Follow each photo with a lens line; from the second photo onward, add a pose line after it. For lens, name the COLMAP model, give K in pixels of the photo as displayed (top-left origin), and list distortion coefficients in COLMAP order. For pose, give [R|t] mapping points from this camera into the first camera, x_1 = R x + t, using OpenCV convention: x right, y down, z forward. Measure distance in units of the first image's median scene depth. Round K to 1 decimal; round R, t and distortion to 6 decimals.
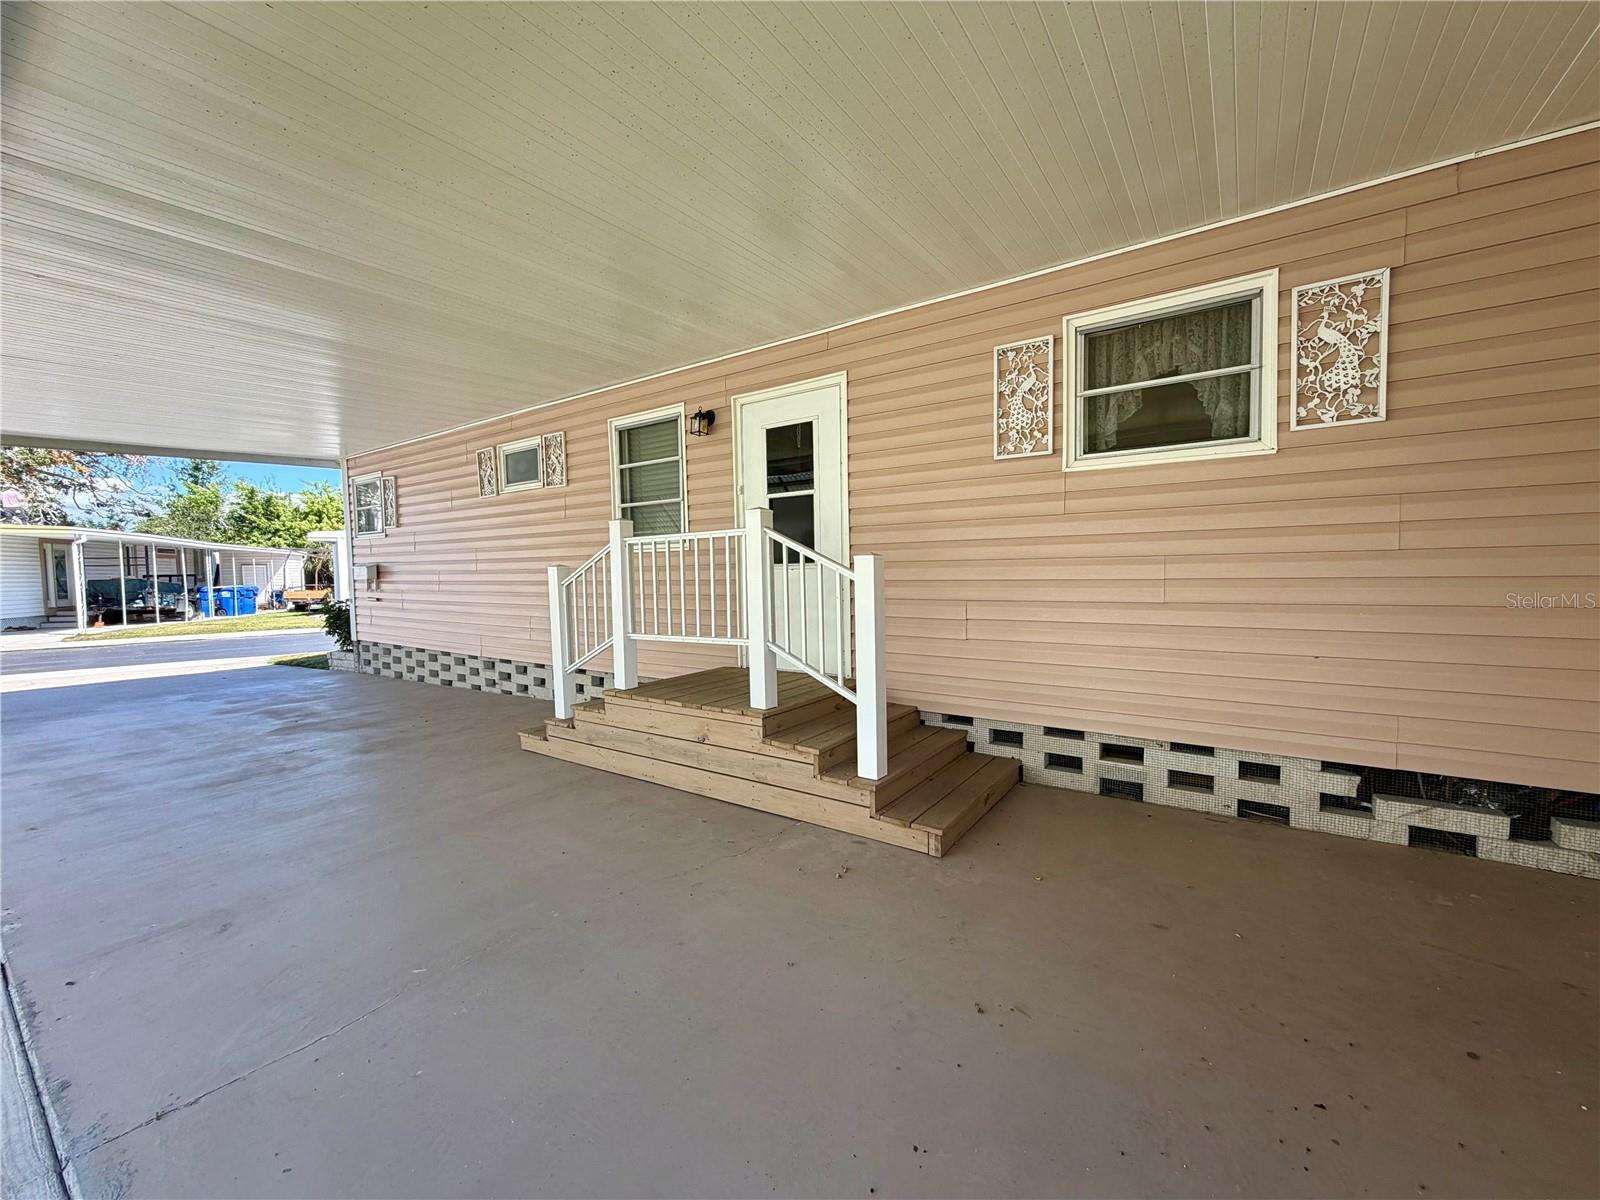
lens RADIAL K [[639.2, 0, 805.5], [0, 639.2, 607.2], [0, 0, 1]] dist [0.008510, 0.000647]
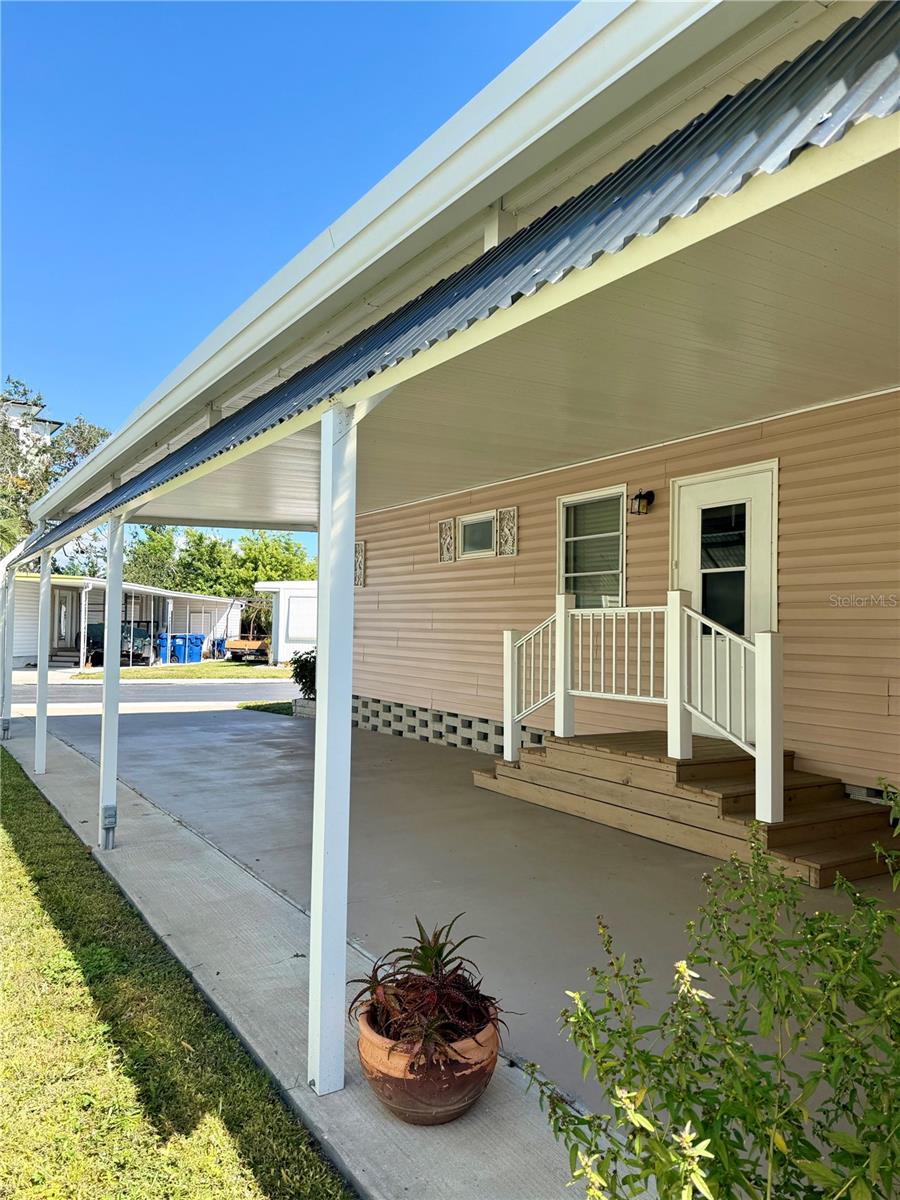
lens RADIAL K [[851.7, 0, 423.1], [0, 851.7, 600.0], [0, 0, 1]] dist [0.065010, -0.054171]
pose [[0.906536, 0.016995, -0.421787, 0.104438], [-0.056053, 0.995187, -0.080376, 0.012958], [0.418391, 0.096506, 0.903126, -0.403253]]
